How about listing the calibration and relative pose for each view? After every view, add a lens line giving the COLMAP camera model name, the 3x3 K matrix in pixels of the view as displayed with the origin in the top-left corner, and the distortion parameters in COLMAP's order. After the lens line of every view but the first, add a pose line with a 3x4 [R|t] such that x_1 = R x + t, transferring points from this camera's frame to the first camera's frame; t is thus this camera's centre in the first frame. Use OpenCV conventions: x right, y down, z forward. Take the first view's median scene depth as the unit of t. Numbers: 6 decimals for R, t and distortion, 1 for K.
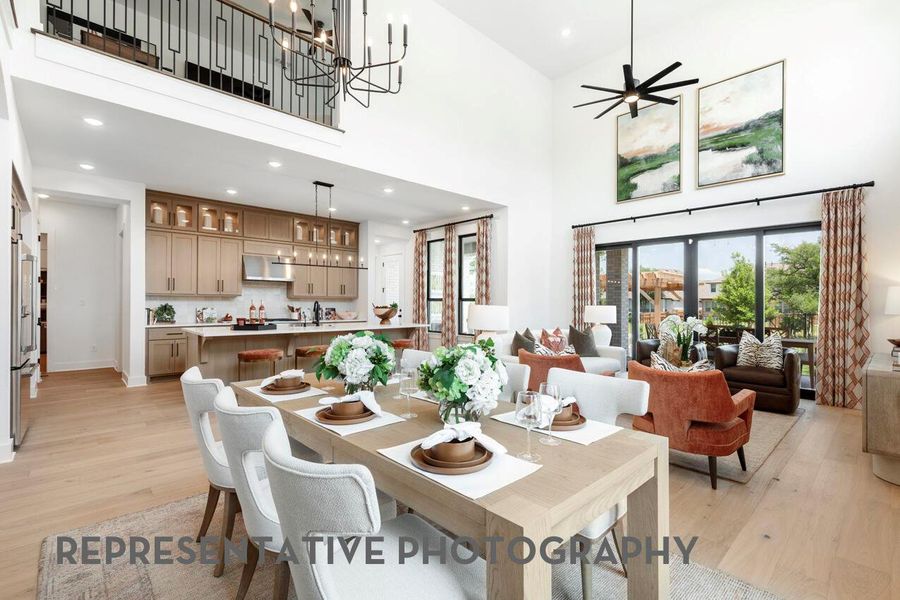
lens RADIAL K [[405.2, 0, 453.2], [0, 405.2, 296.3], [0, 0, 1]] dist [0.008410, -0.002601]
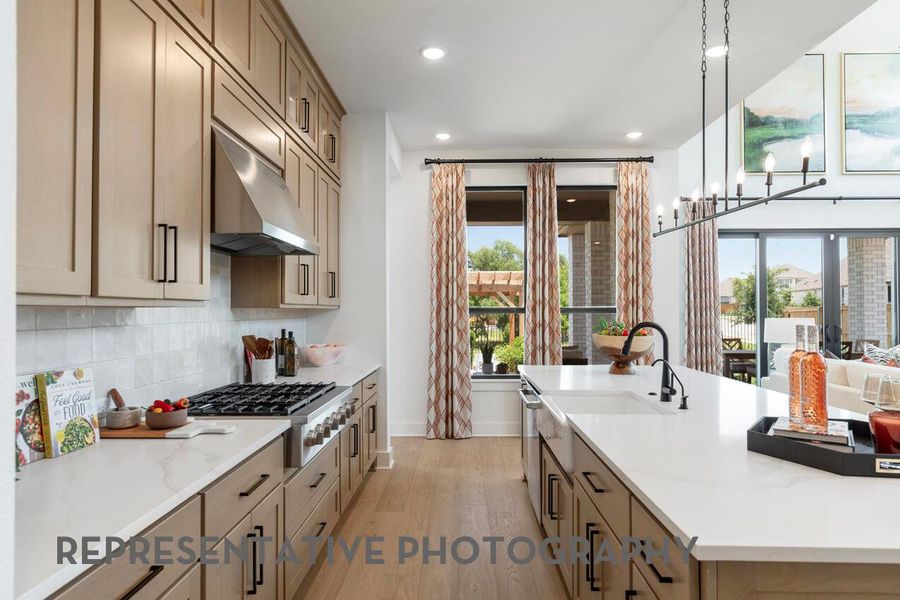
lens RADIAL K [[541.7, 0, 452.9], [0, 541.7, 299.7], [0, 0, 1]] dist [0.006193, -0.001113]
pose [[0.700586, 0.004466, 0.713554, -0.714871], [-0.004832, 0.999987, -0.001515, -0.004469], [-0.713551, -0.002387, 0.700599, 0.771029]]
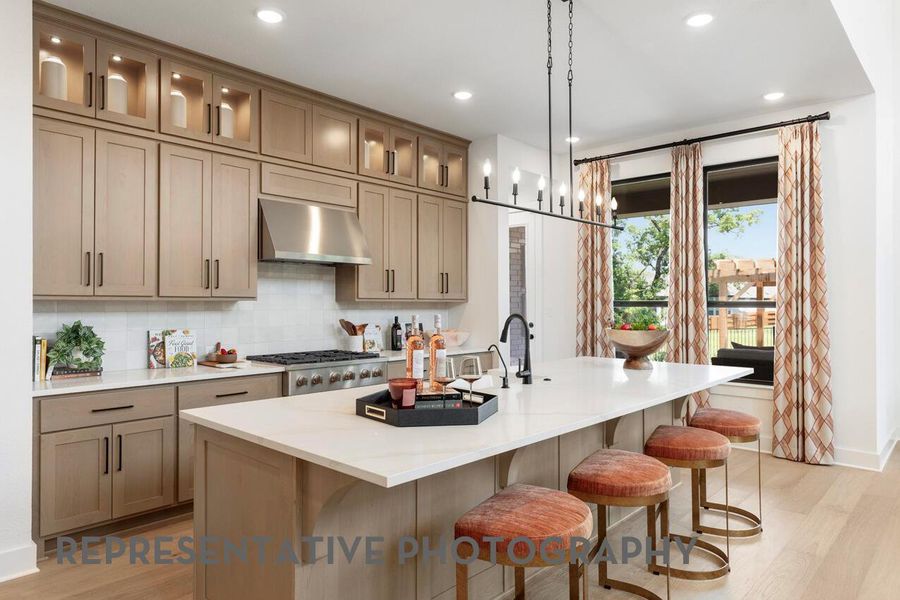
lens RADIAL K [[572.5, 0, 448.2], [0, 572.5, 293.4], [0, 0, 1]] dist [0.009292, 0.001201]
pose [[0.996980, -0.003687, 0.077575, -0.419638], [0.003600, 0.999993, 0.001262, -0.007740], [-0.077579, -0.000979, 0.996986, 0.464455]]
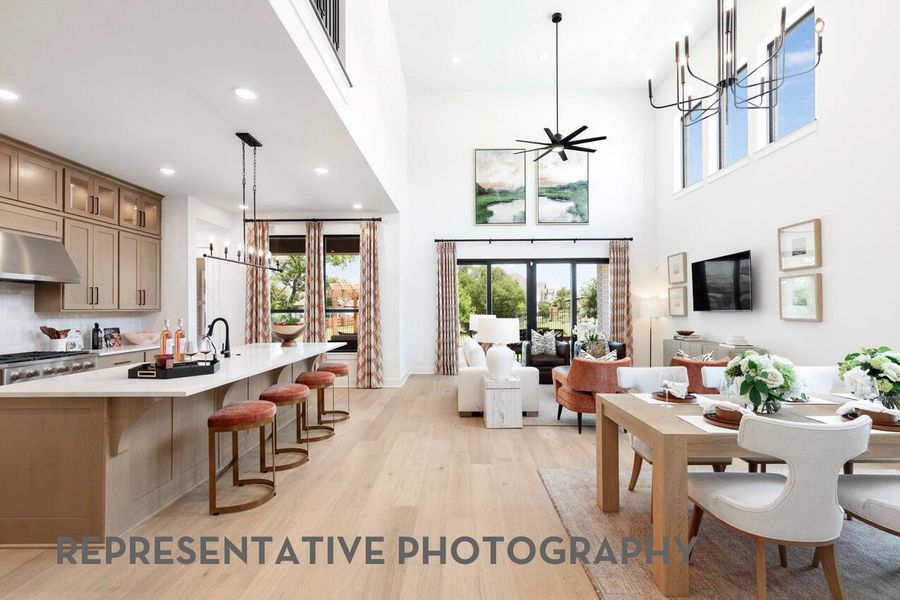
lens RADIAL K [[405.2, 0, 453.3], [0, 405.2, 300.7], [0, 0, 1]] dist [0.008410, -0.002601]
pose [[0.691316, 0.002444, 0.722549, -0.519727], [-0.000135, 0.999995, -0.003253, -0.012927], [-0.722553, 0.002152, 0.691312, 0.282221]]
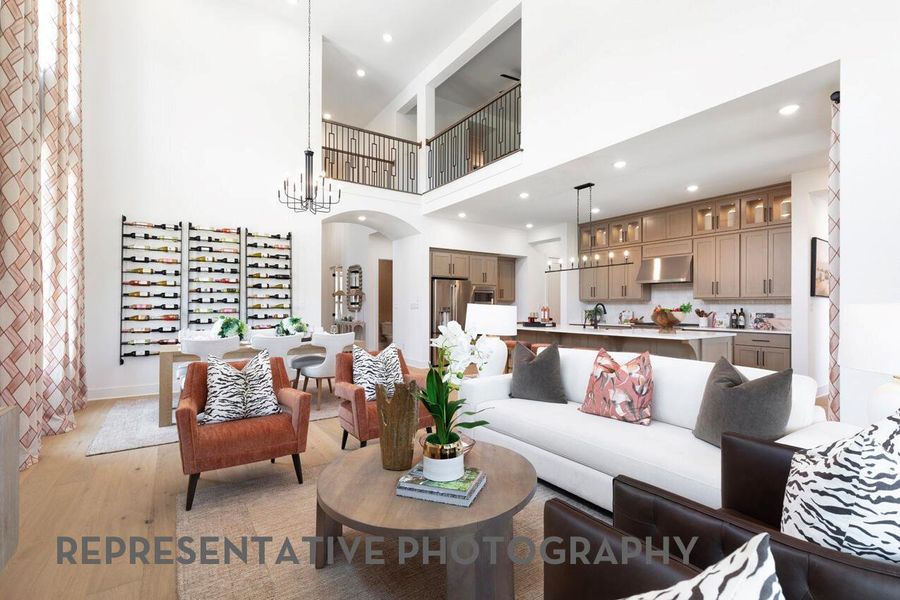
lens RADIAL K [[411.0, 0, 451.7], [0, 411.0, 306.2], [0, 0, 1]] dist [0.004278, 0.000206]
pose [[-0.158026, -0.008028, -0.987402, 0.665461], [0.011068, 0.999890, -0.009901, 0.023750], [0.987373, -0.012493, -0.157920, 0.763188]]
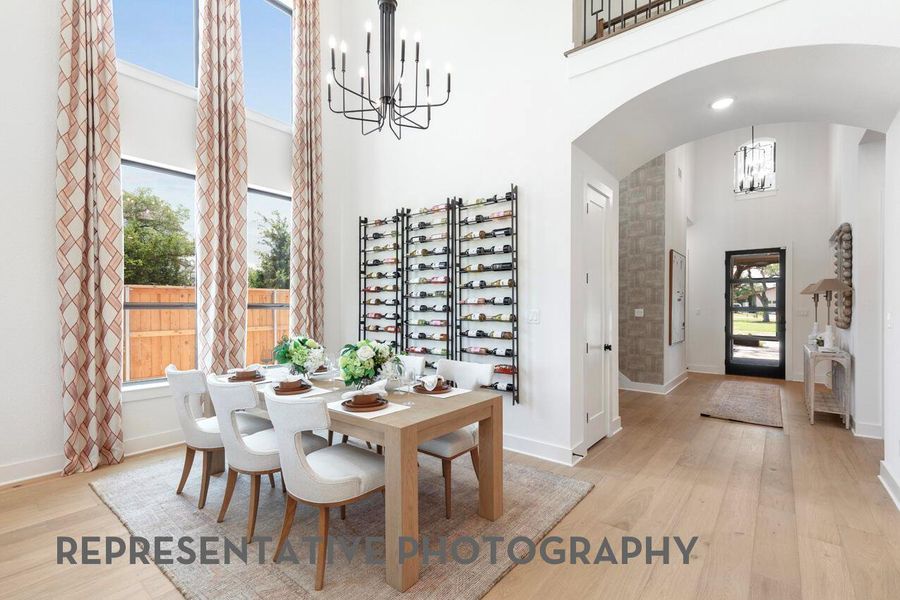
lens RADIAL K [[405.2, 0, 447.3], [0, 405.2, 305.1], [0, 0, 1]] dist [0.008410, -0.002601]
pose [[-0.991172, -0.002187, -0.132564, 0.023621], [-0.000471, 0.999916, -0.012970, 0.003220], [0.132581, -0.012793, -0.991090, 0.756554]]
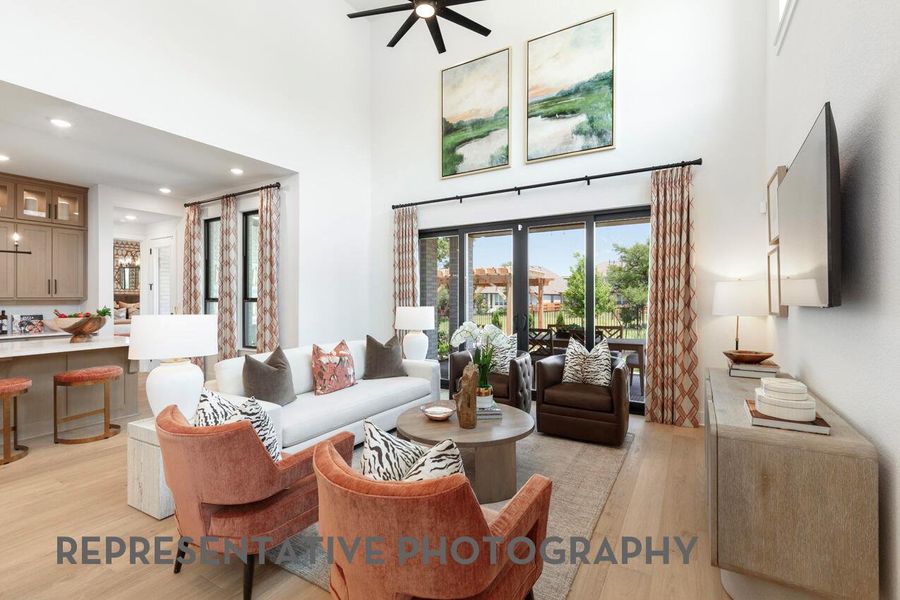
lens RADIAL K [[405.2, 0, 451.5], [0, 405.2, 296.5], [0, 0, 1]] dist [0.008410, -0.002601]
pose [[0.960516, -0.010107, 0.278041, 0.217201], [0.006742, 0.999892, 0.013056, -0.006674], [-0.278143, -0.010666, 0.960480, 0.243465]]
